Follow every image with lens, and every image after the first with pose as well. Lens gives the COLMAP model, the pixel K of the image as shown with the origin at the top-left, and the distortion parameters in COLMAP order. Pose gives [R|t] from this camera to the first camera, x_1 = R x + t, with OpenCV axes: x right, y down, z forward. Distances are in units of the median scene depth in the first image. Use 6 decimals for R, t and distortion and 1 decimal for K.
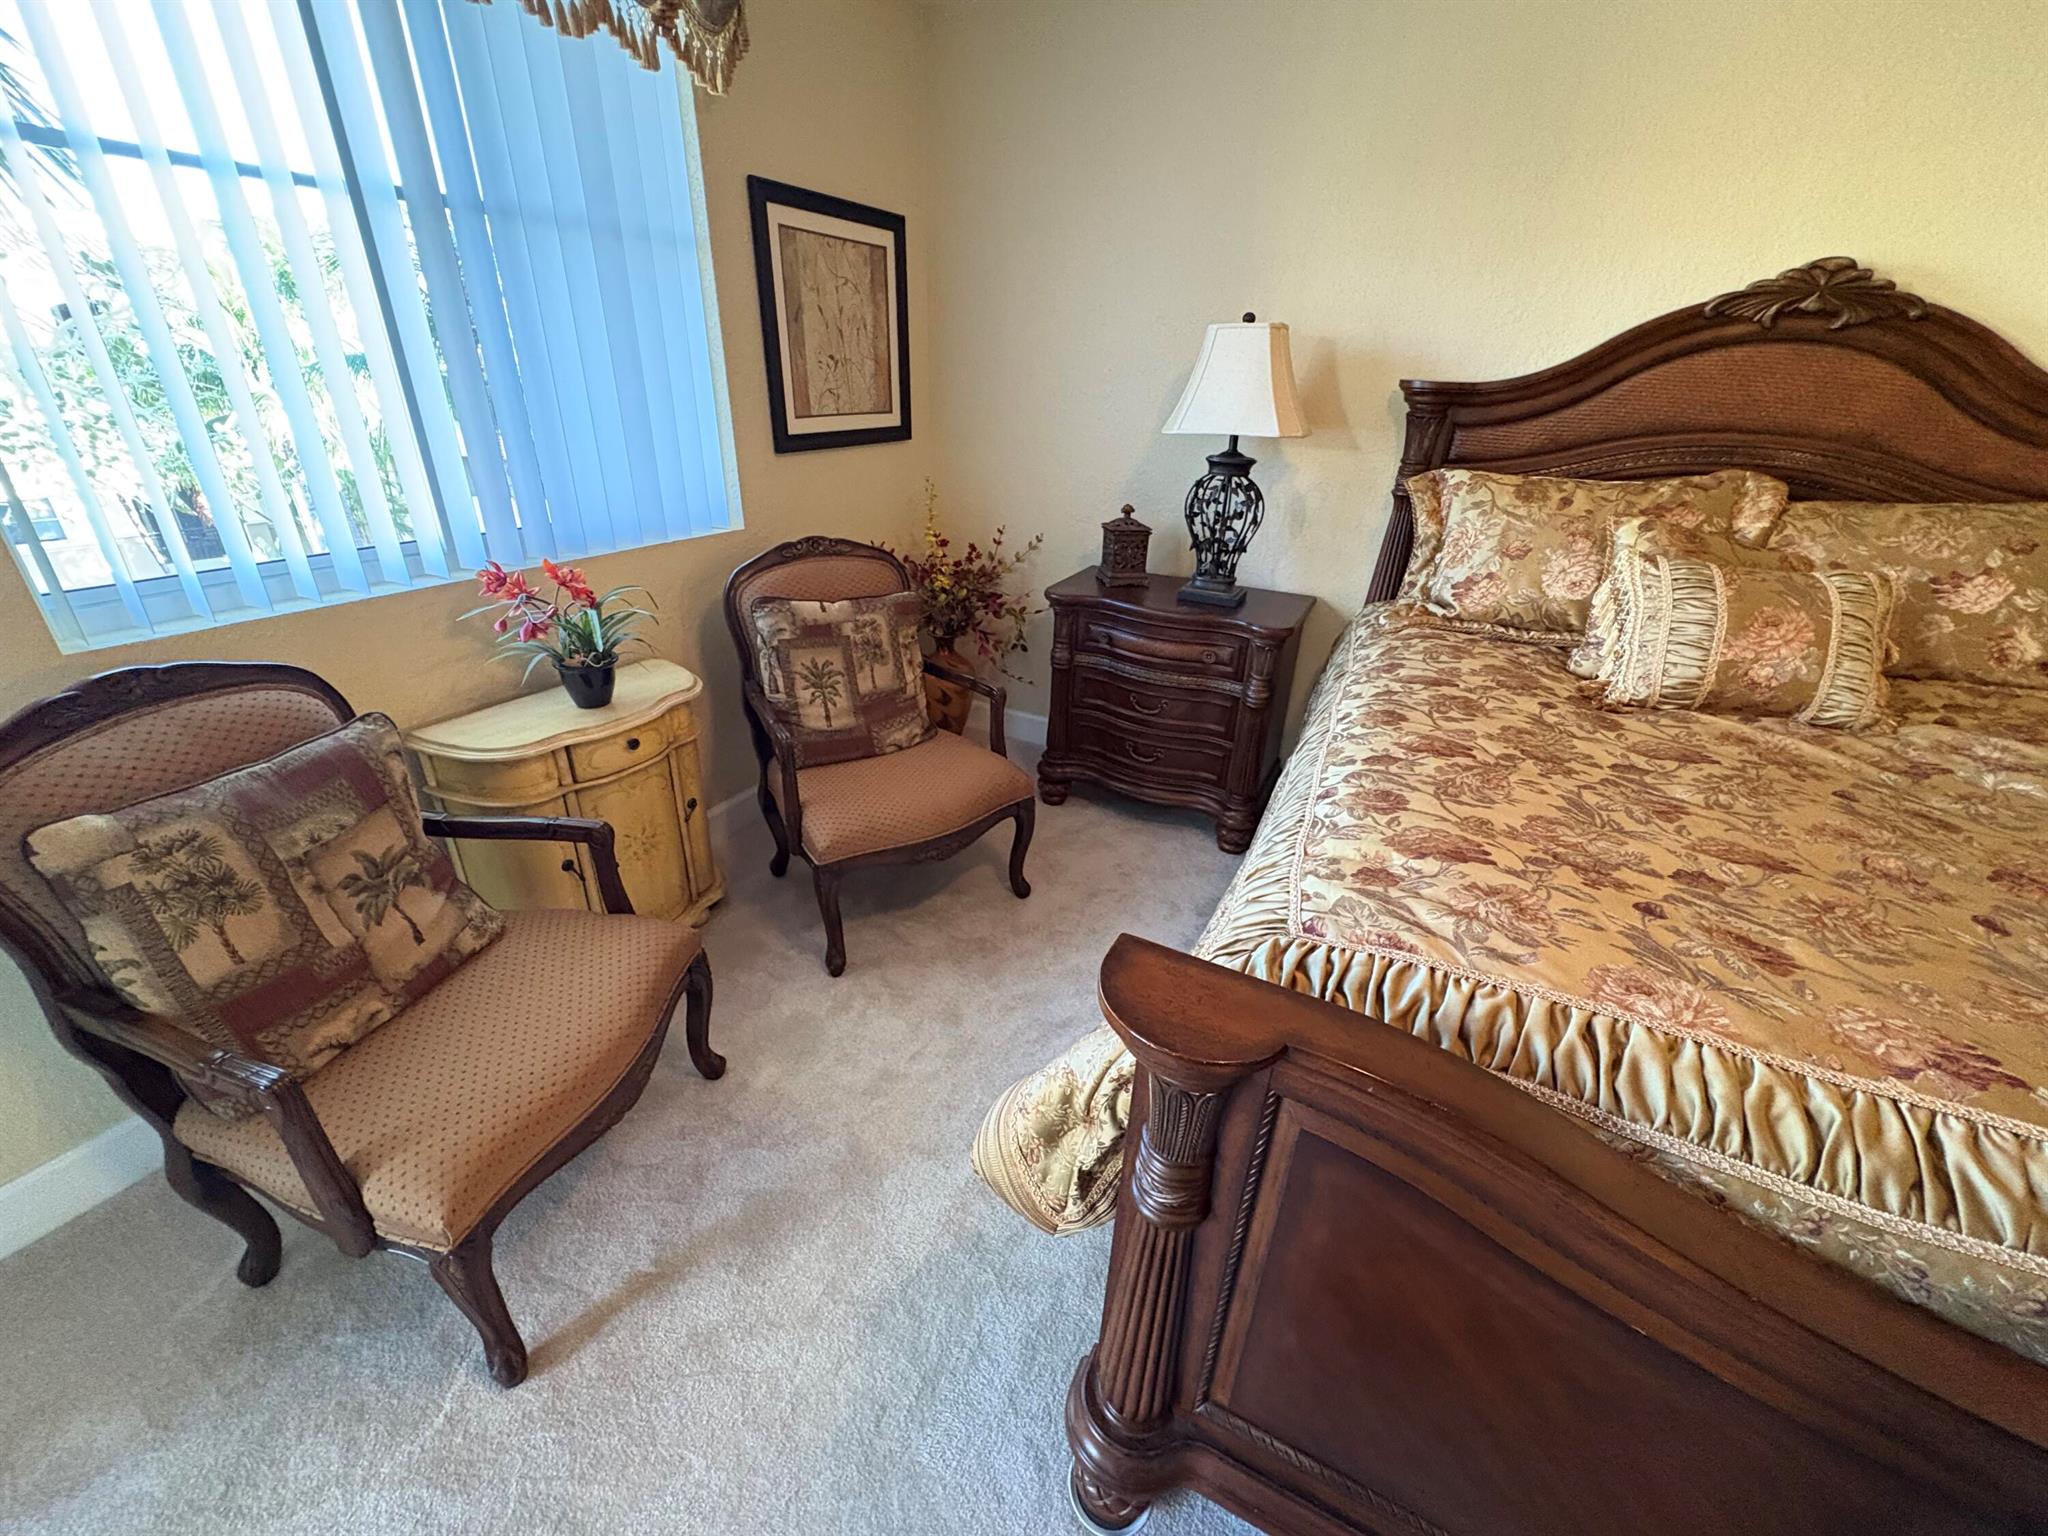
lens RADIAL K [[813.9, 0, 1023.1], [0, 813.9, 769.0], [0, 0, 1]] dist [0.002269, 0.000331]
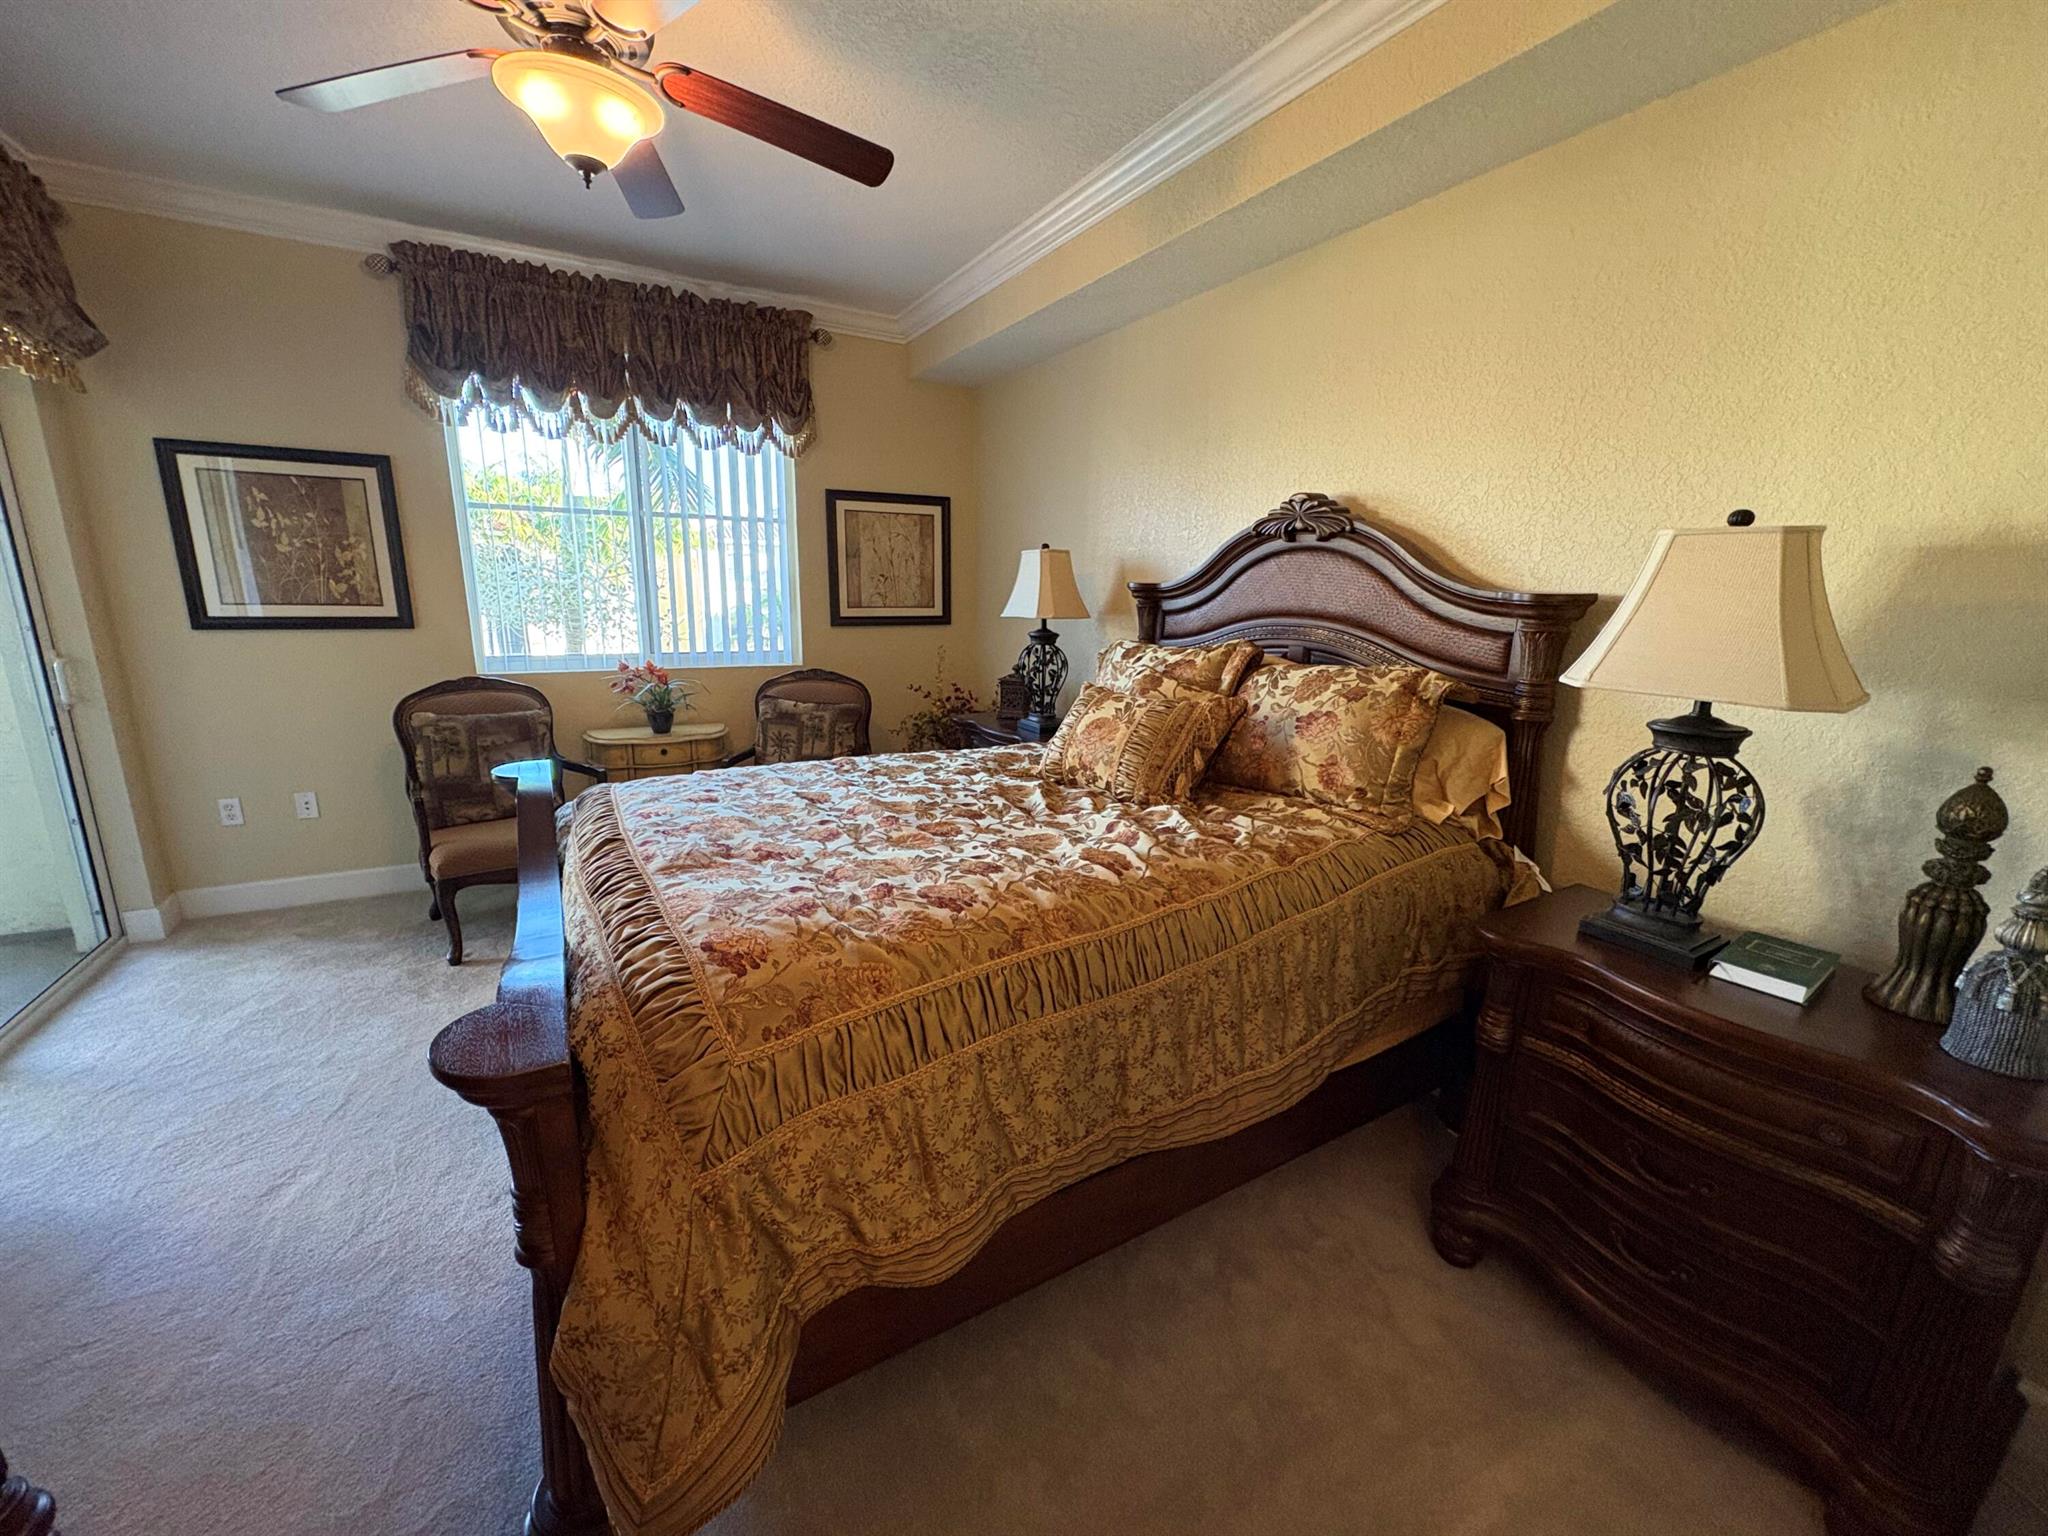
lens RADIAL K [[813.9, 0, 1023.1], [0, 813.9, 769.0], [0, 0, 1]] dist [0.002269, 0.000331]
pose [[0.840102, 0.109567, -0.531248, 1.243292], [-0.235555, 0.955911, -0.175350, 0.142422], [0.488613, 0.272450, 0.828871, -0.202496]]
